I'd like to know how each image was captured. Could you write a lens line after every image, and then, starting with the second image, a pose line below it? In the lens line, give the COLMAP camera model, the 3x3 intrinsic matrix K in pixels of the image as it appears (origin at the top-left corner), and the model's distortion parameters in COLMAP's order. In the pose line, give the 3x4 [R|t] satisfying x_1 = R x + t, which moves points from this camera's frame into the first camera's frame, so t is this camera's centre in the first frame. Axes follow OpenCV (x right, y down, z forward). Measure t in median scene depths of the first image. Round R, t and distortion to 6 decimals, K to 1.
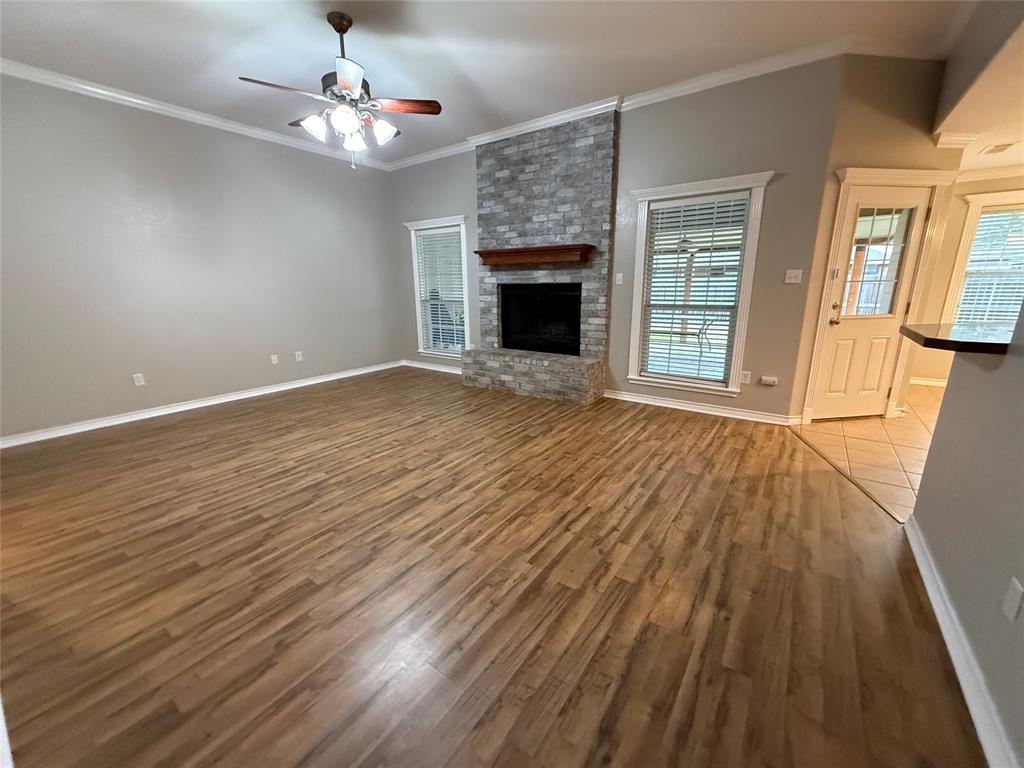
lens RADIAL K [[407.8, 0, 511.3], [0, 407.8, 385.3], [0, 0, 1]] dist [-0.000639, 0.000513]
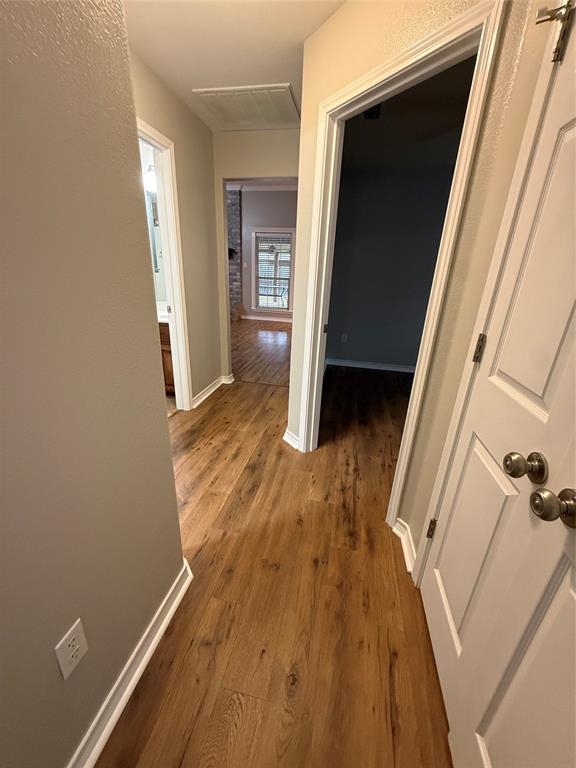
lens RADIAL K [[305.8, 0, 287.1], [0, 305.8, 383.3], [0, 0, 1]] dist [-0.000639, 0.000513]
pose [[0.915374, -0.098282, 0.390424, -0.263848], [0.047079, 0.989223, 0.138639, 0.176735], [-0.399842, -0.108526, 0.910137, -0.755598]]
